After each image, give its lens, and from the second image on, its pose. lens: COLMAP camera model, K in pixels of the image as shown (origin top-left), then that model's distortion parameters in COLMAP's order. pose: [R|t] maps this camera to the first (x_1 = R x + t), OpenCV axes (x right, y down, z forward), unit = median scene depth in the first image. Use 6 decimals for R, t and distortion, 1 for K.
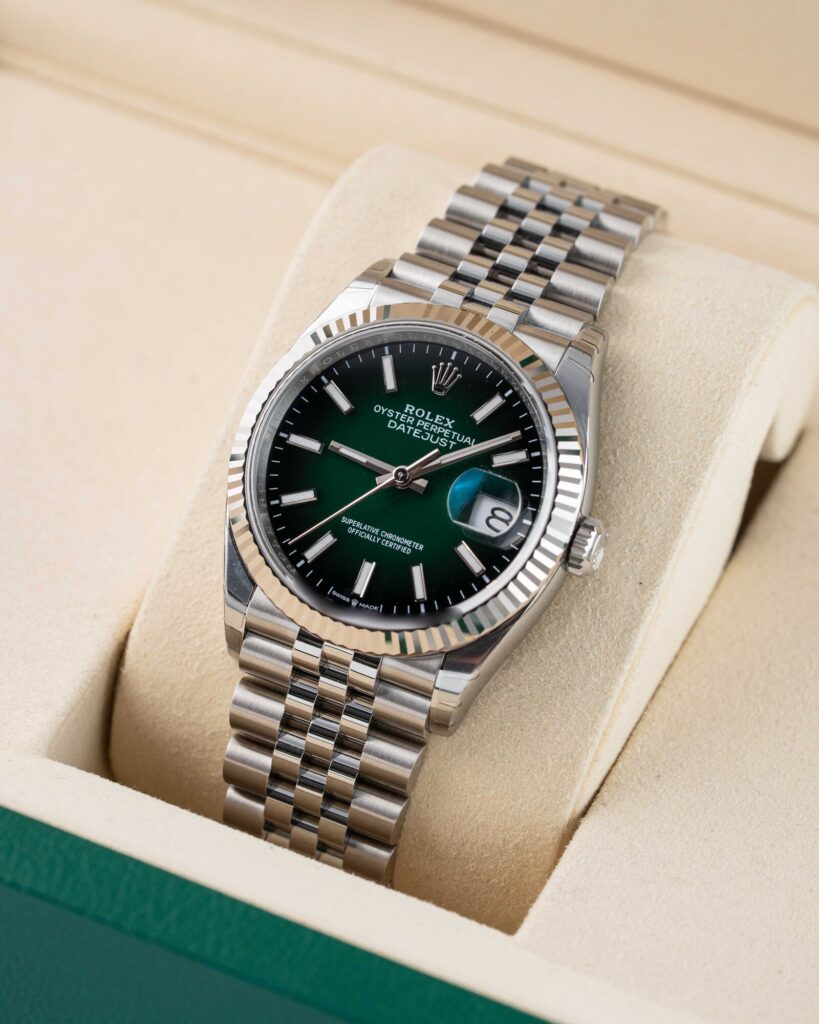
lens RADIAL K [[6859.4, 0, 407.2], [0, 6859.4, 511.5], [0, 0, 1]] dist [0.587757, 0.000000]
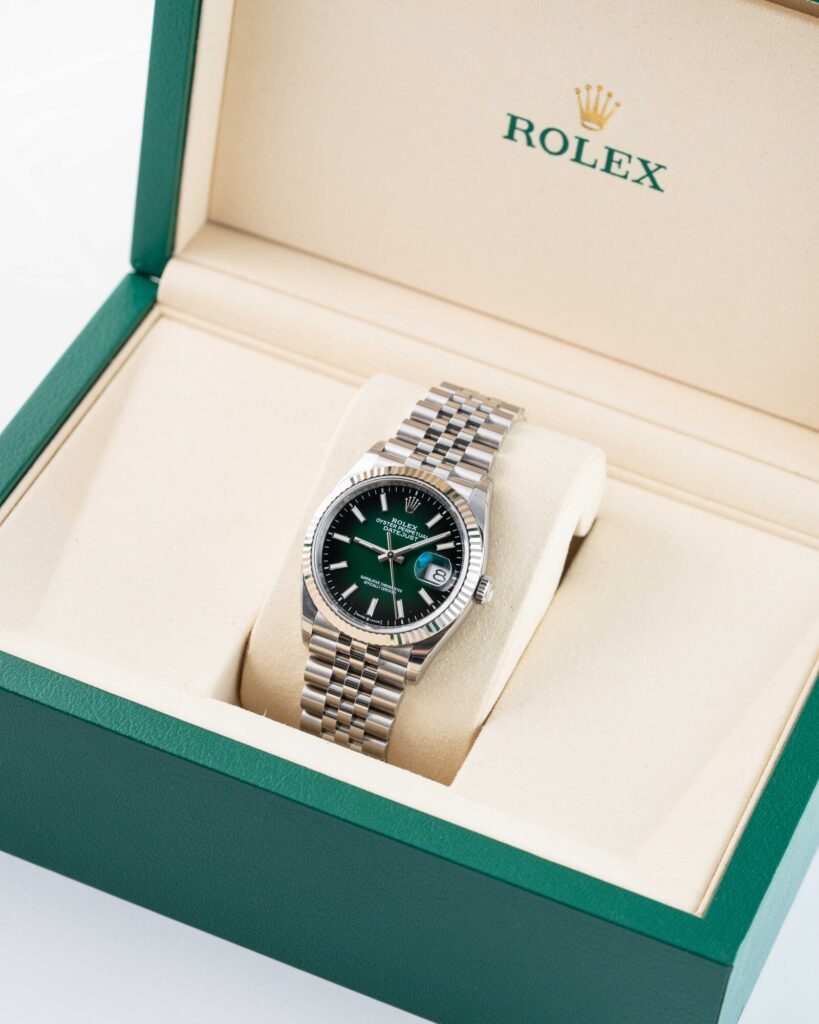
lens RADIAL K [[6859.4, 0, 411.2], [0, 6859.4, 512.5], [0, 0, 1]] dist [0.587757, 0.000000]
pose [[0.999798, -0.007650, 0.018592, -0.031377], [0.006964, 0.999302, 0.036701, -0.089170], [-0.018860, -0.036564, 0.999153, -0.969179]]
